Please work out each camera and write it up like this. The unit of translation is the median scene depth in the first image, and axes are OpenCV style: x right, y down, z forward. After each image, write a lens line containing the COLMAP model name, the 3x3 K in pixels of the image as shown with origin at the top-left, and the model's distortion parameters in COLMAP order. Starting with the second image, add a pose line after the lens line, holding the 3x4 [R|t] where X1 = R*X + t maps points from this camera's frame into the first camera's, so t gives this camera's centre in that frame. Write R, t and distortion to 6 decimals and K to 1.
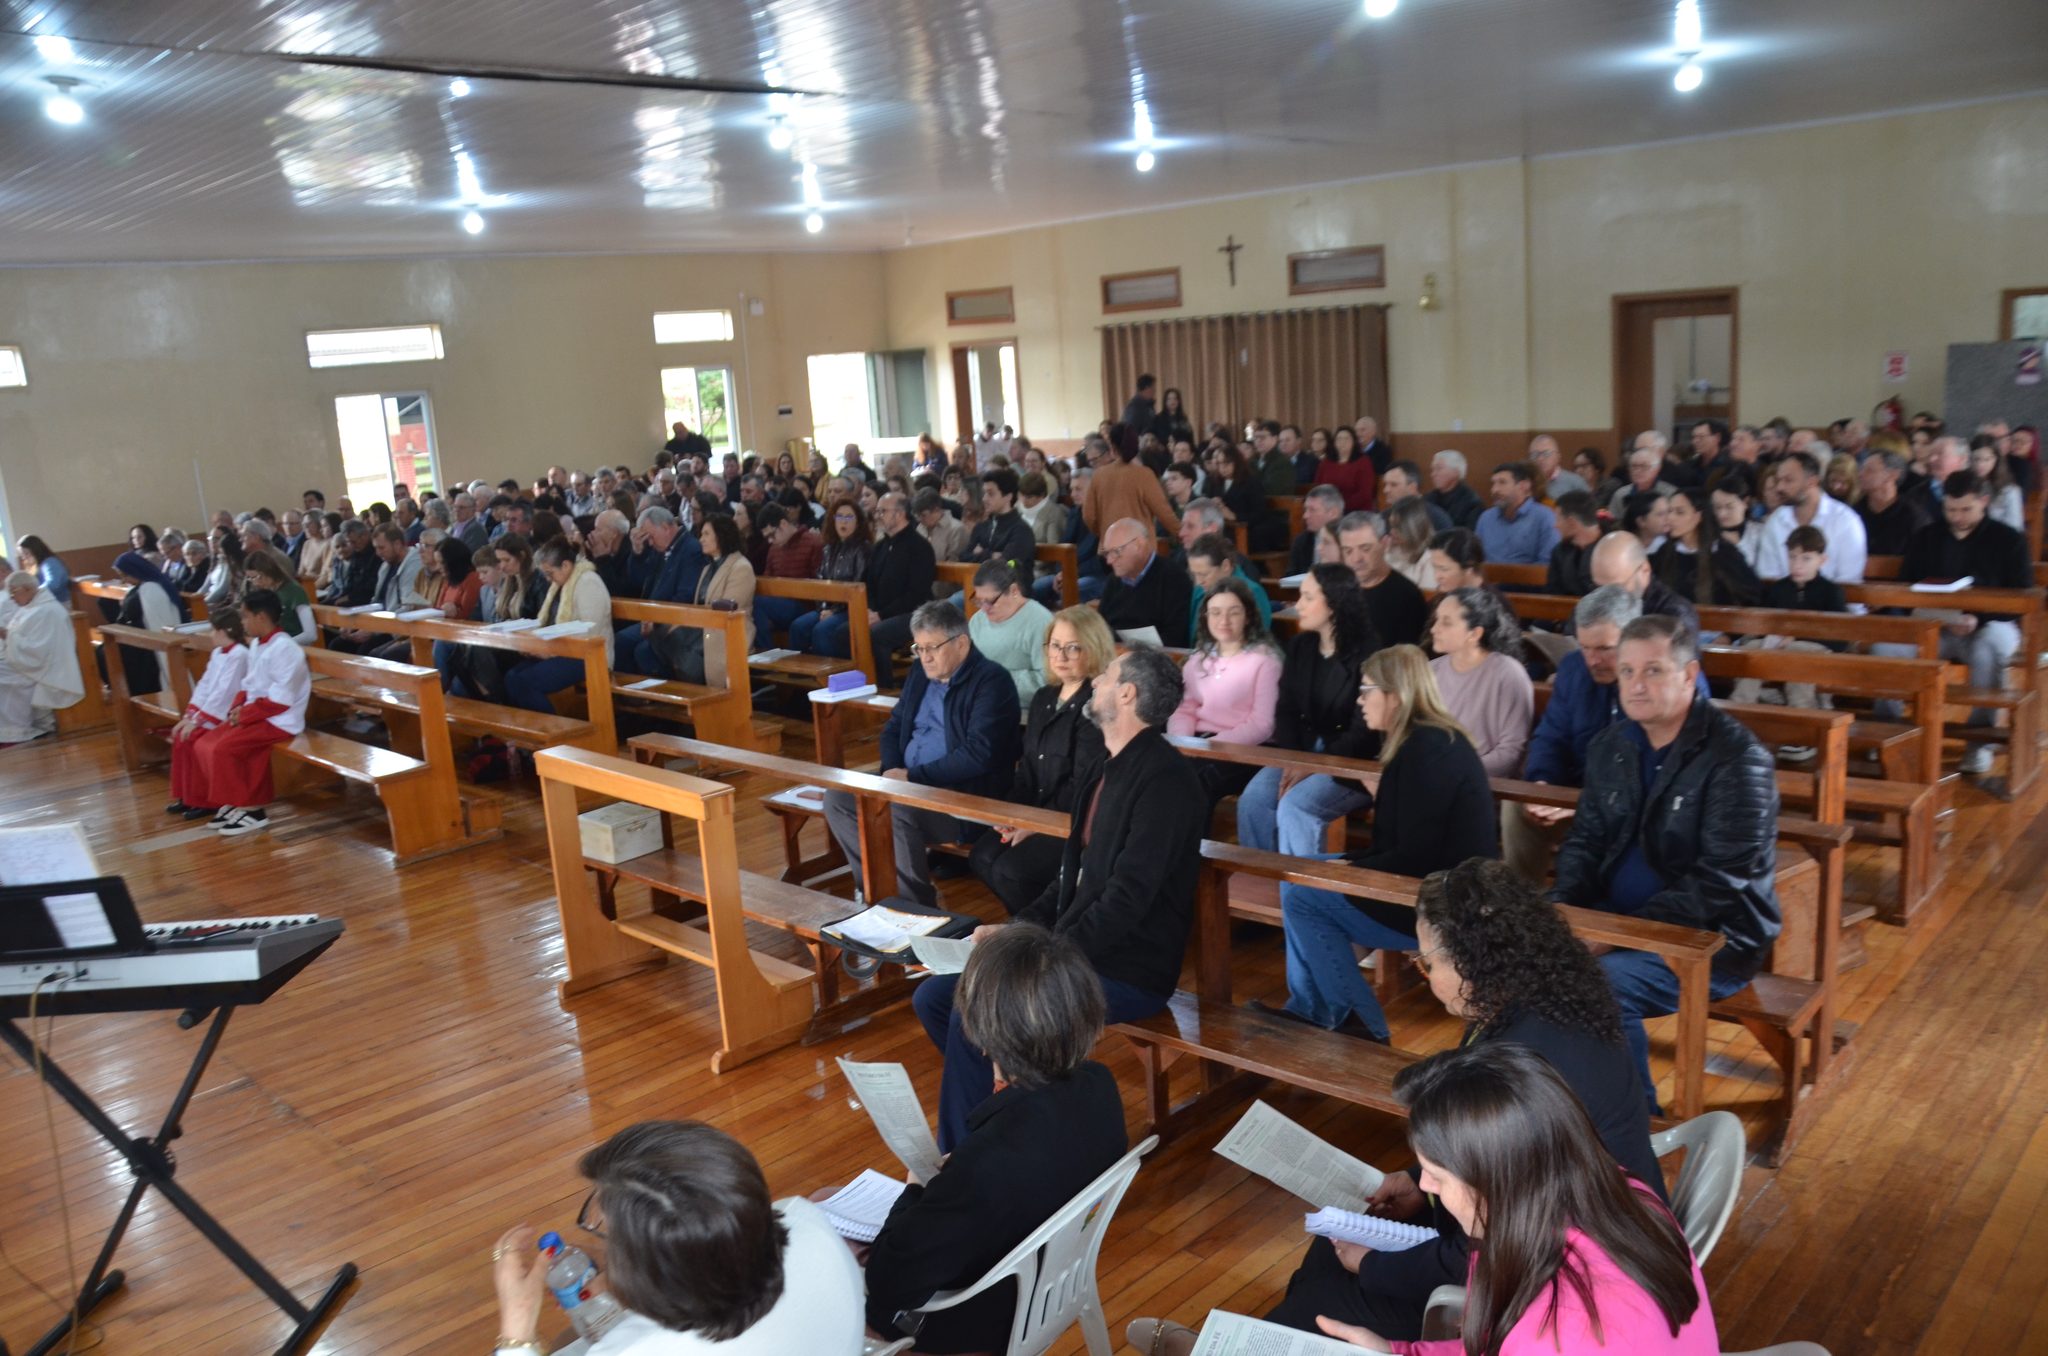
lens RADIAL K [[1652.8, 0, 1025.2], [0, 1652.8, 692.9], [0, 0, 1]] dist [-0.160504, 0.149380]
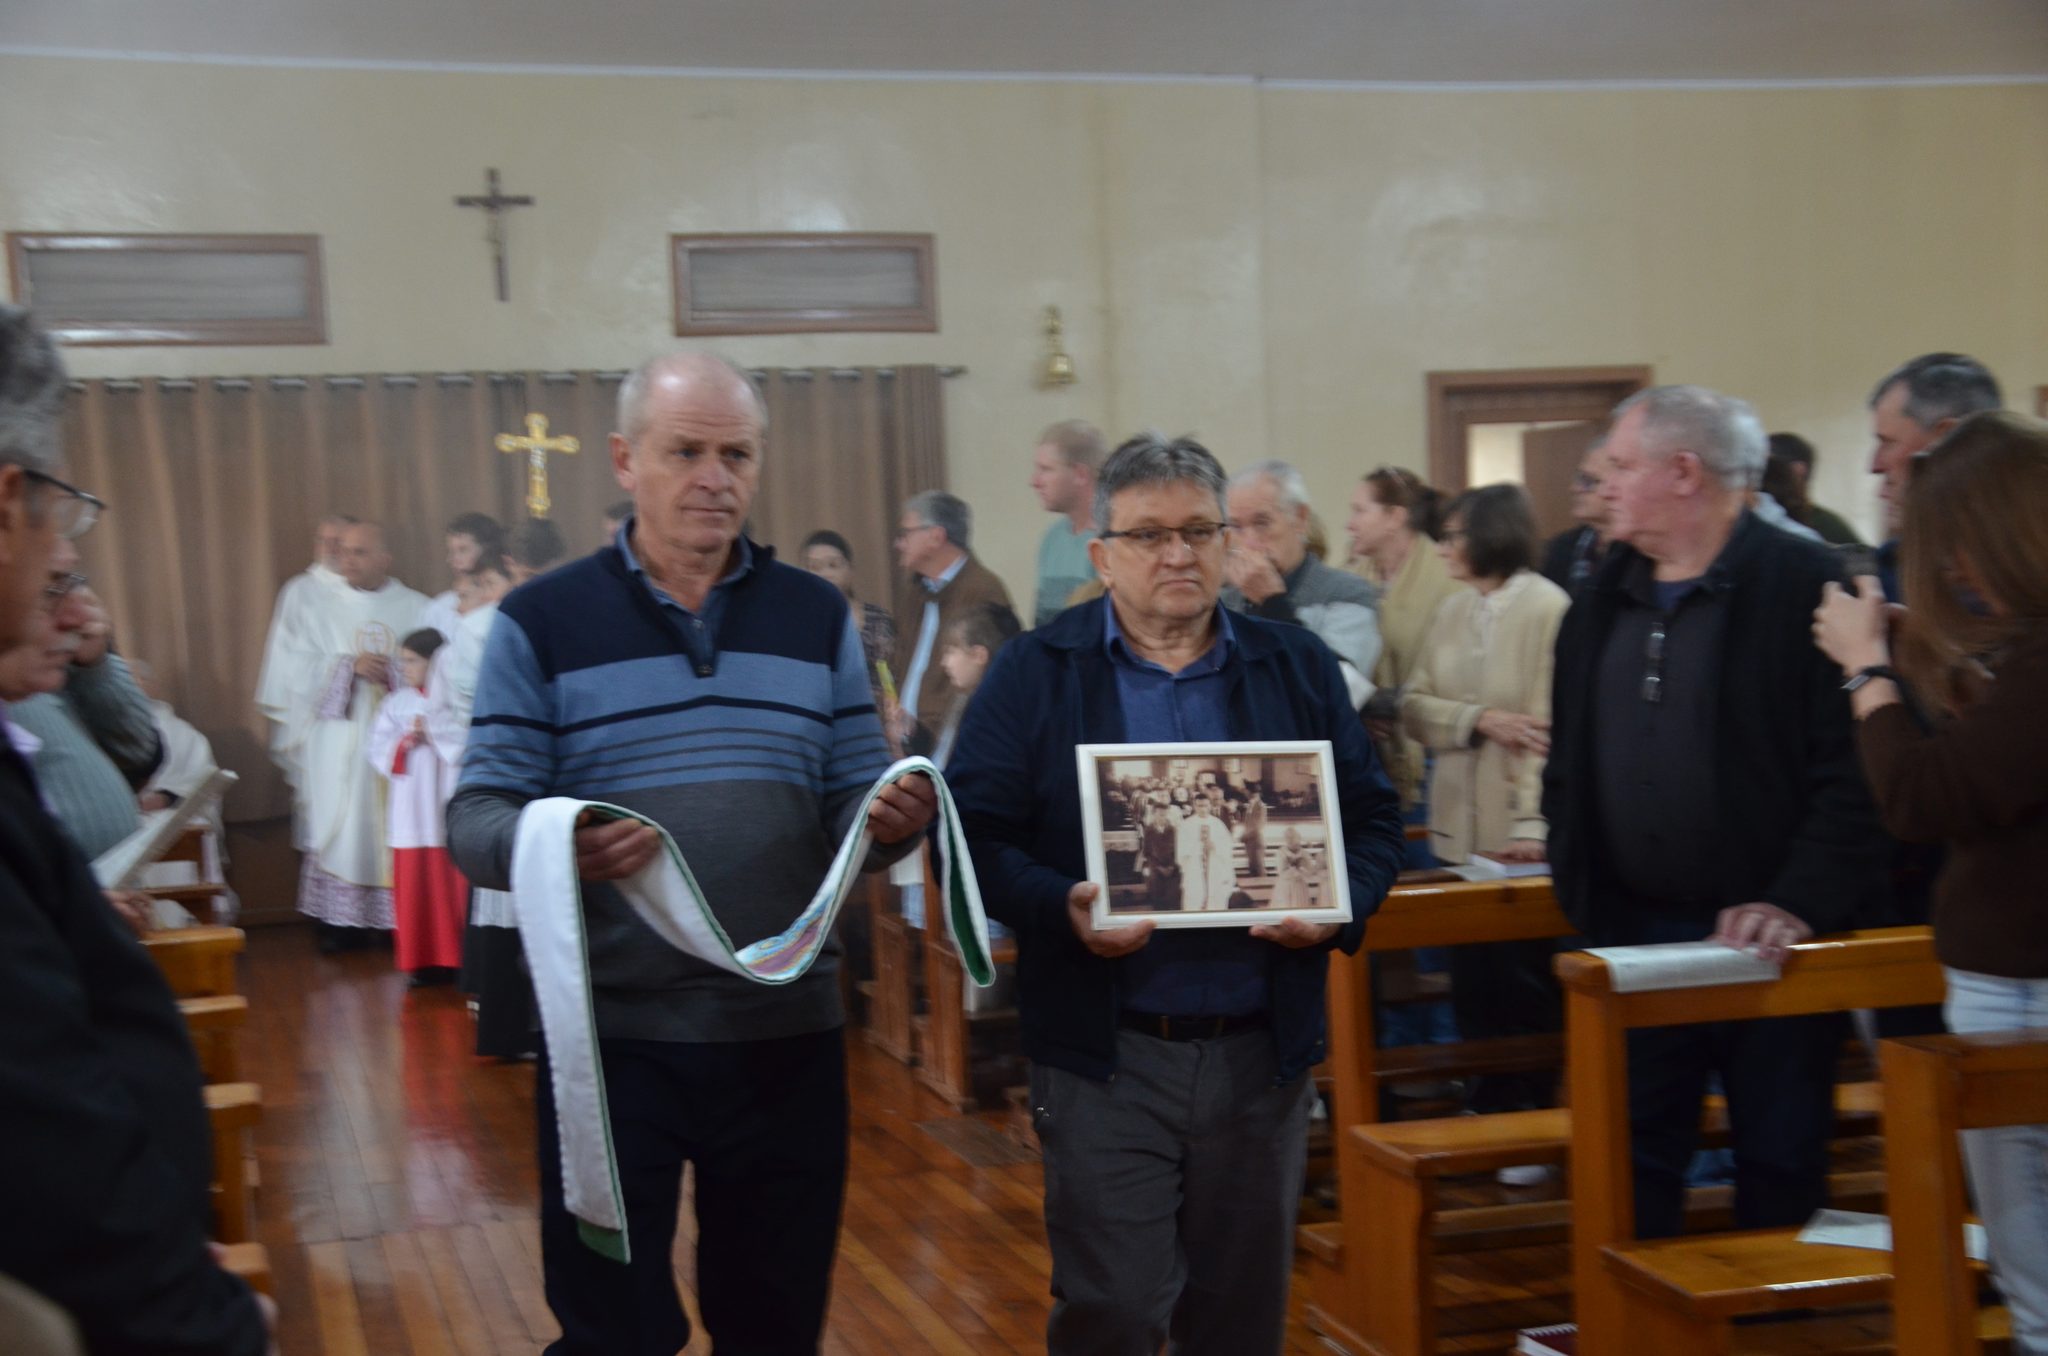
lens RADIAL K [[2779.8, 0, 1007.2], [0, 2779.8, 681.2], [0, 0, 1]] dist [0.187616, 0.022937]
pose [[0.501377, 0.012226, 0.865143, -0.413953], [0.177262, 0.977239, -0.116539, -0.066202], [-0.846876, 0.211787, 0.487798, 0.634666]]
